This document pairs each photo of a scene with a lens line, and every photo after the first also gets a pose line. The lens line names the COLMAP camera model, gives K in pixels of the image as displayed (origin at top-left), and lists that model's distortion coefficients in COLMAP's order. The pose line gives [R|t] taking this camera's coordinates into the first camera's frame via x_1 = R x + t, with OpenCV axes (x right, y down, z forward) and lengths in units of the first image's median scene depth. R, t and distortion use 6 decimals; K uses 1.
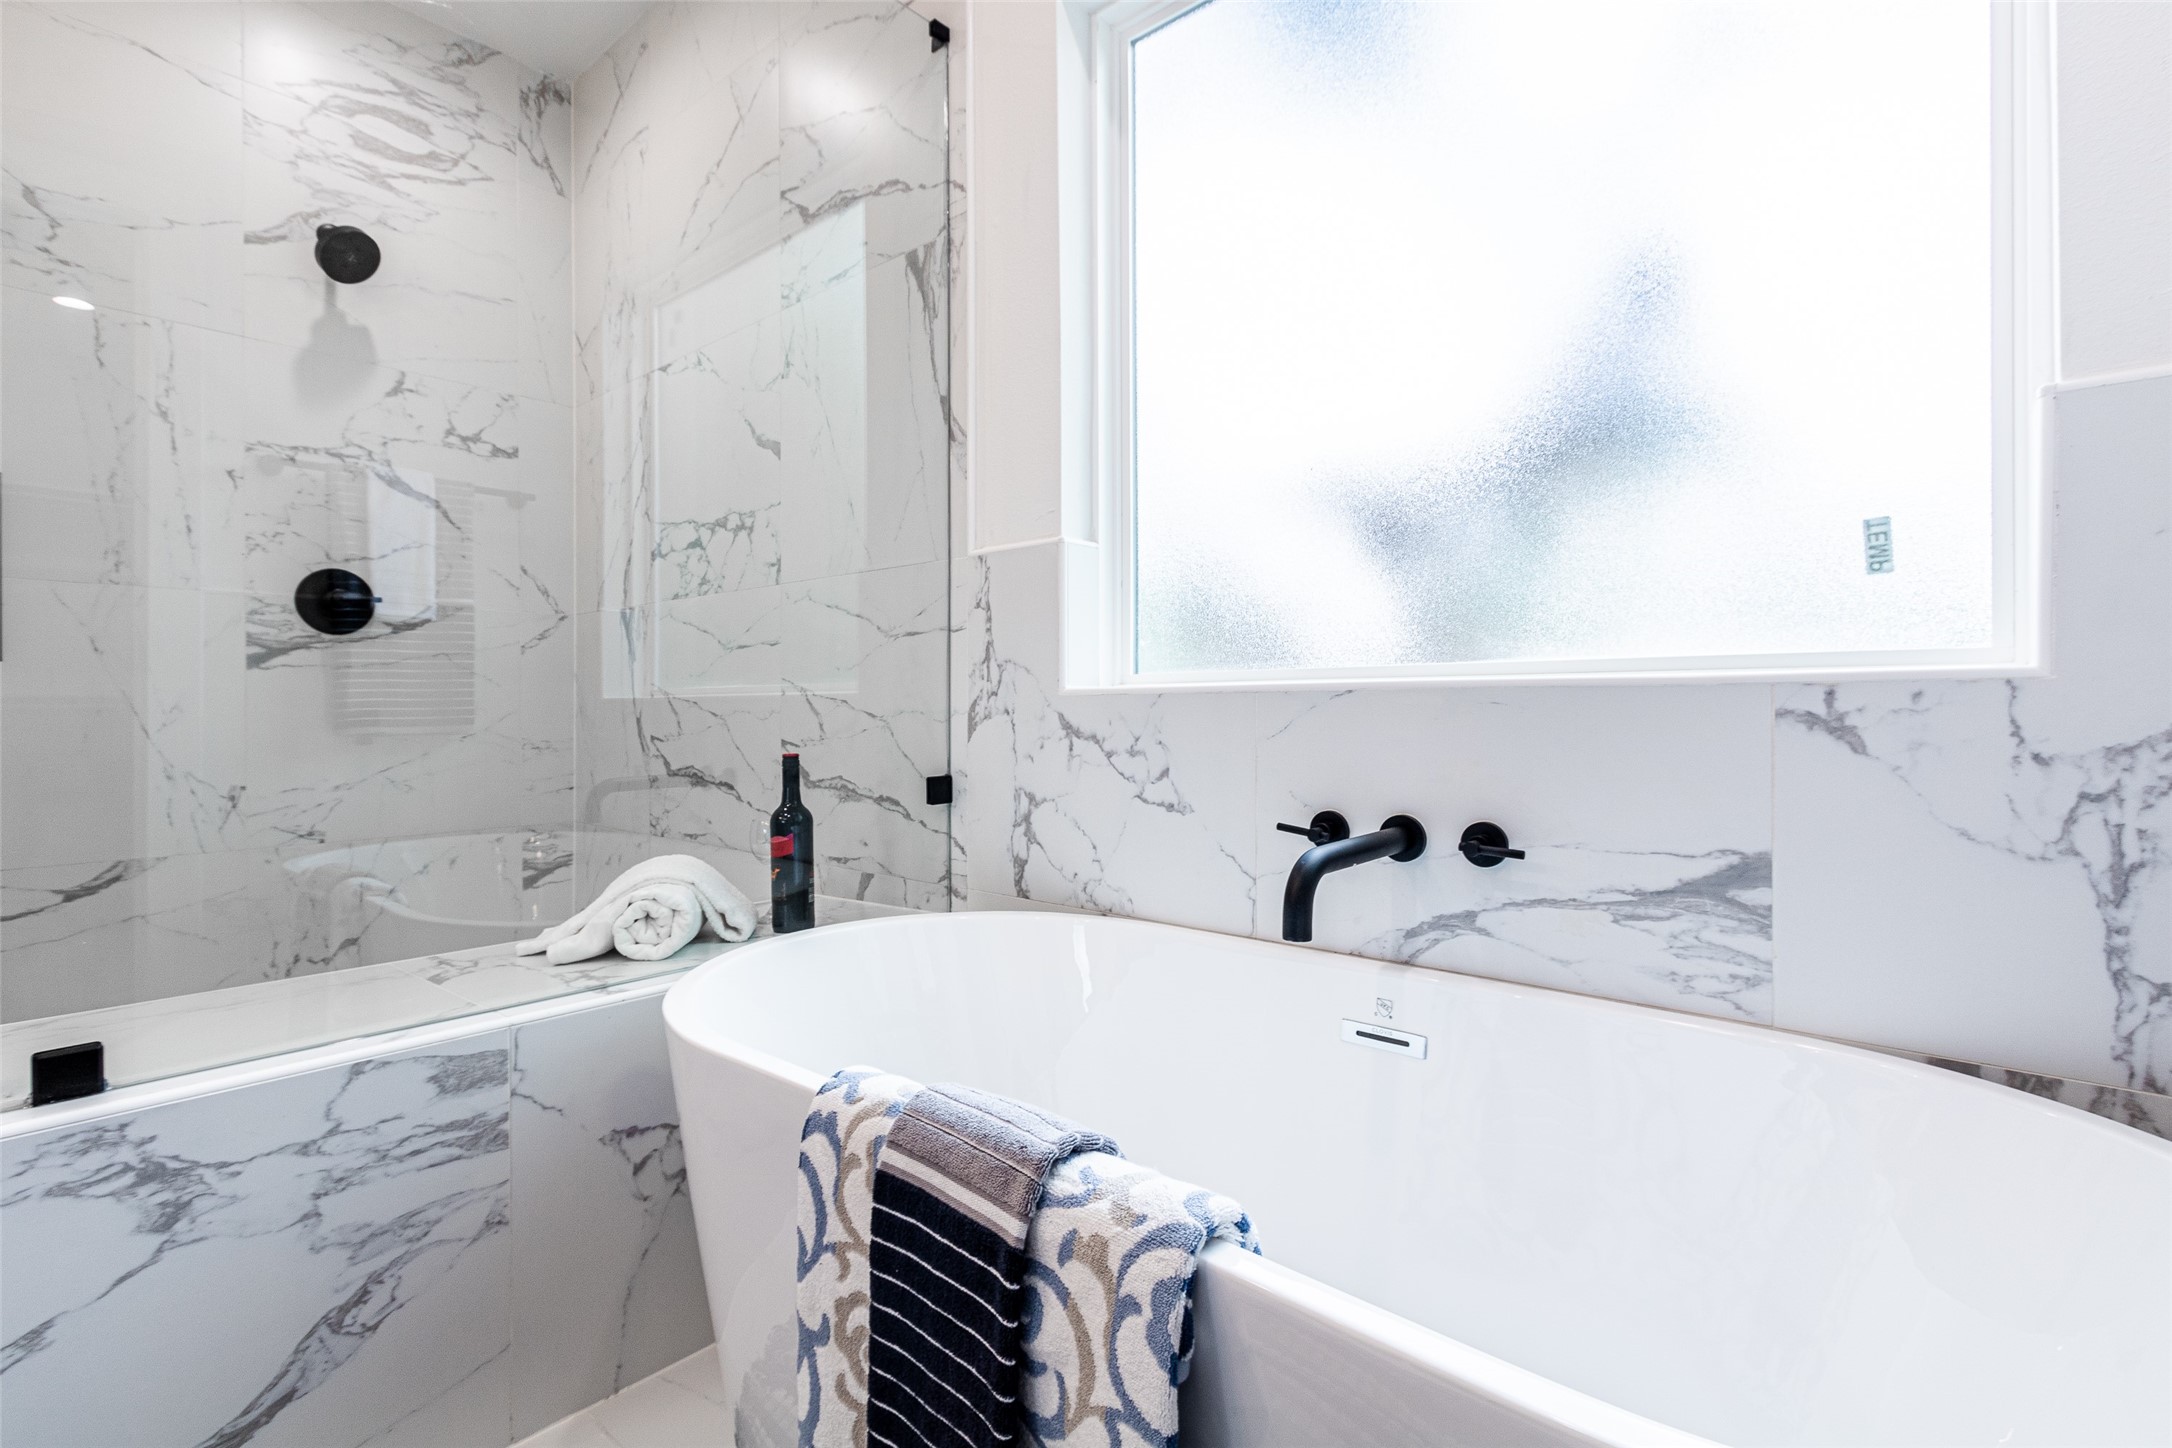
lens RADIAL K [[957.3, 0, 1073.0], [0, 957.3, 690.6], [0, 0, 1]] dist [-0.003624, 0.000291]
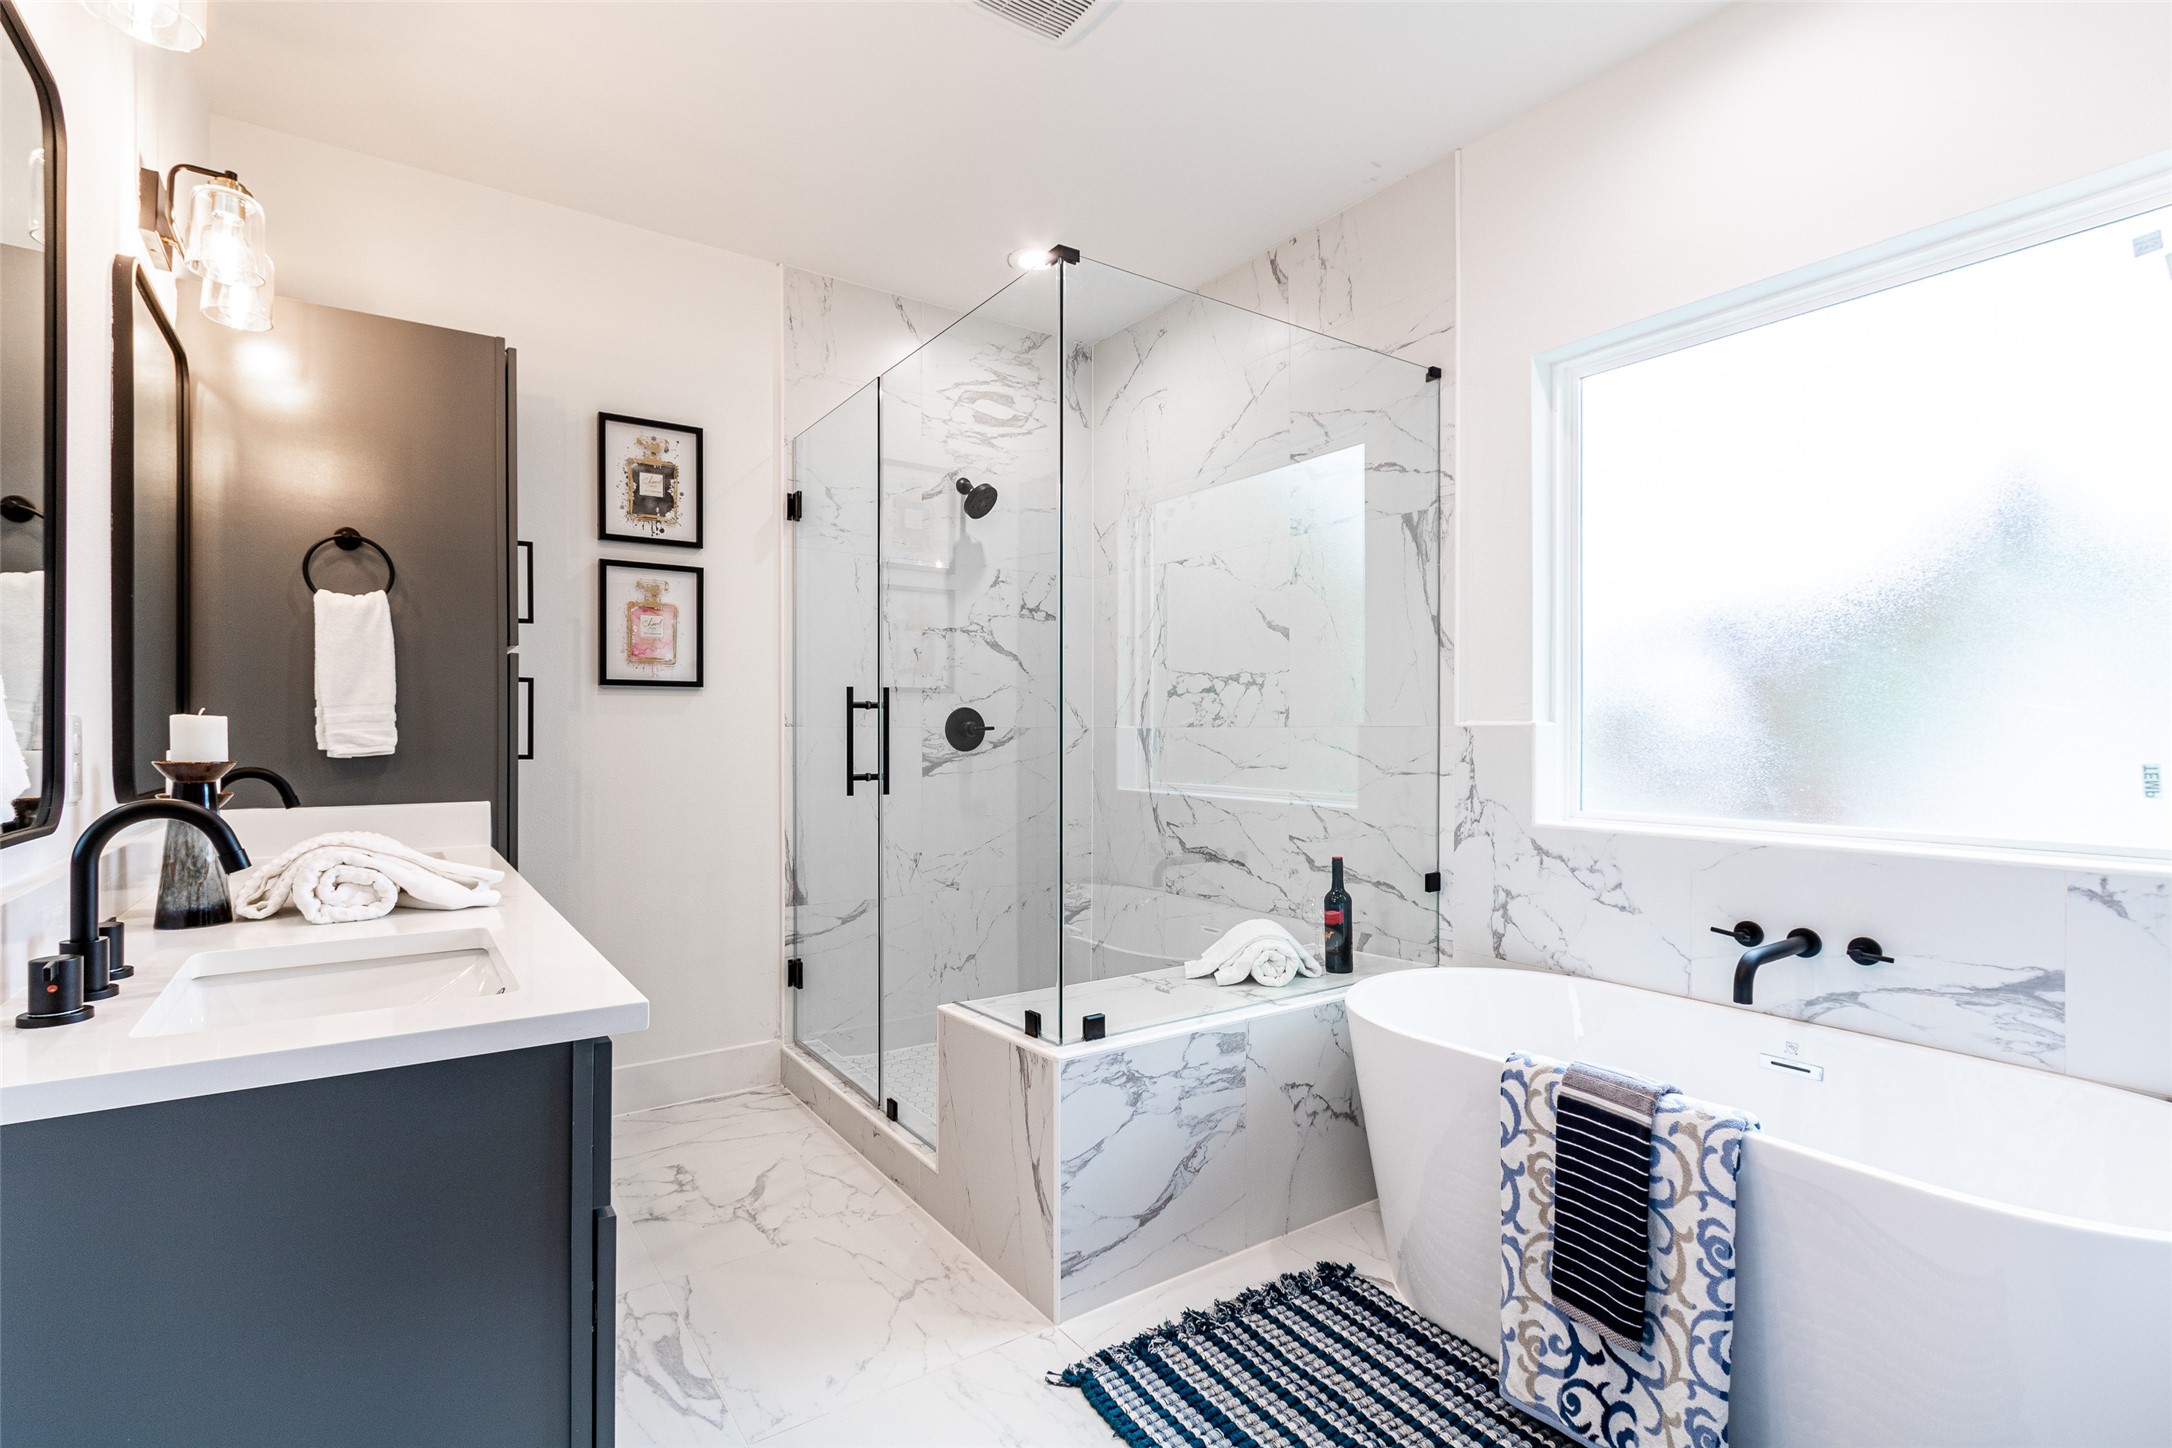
lens RADIAL K [[1005.3, 0, 1065.2], [0, 1005.3, 712.5], [0, 0, 1]] dist [-0.003651, -0.001216]
pose [[0.970630, 0.000071, -0.240579, -0.424054], [0.002069, 0.999960, 0.008644, -0.232790], [0.240570, -0.008888, 0.970591, -0.863592]]
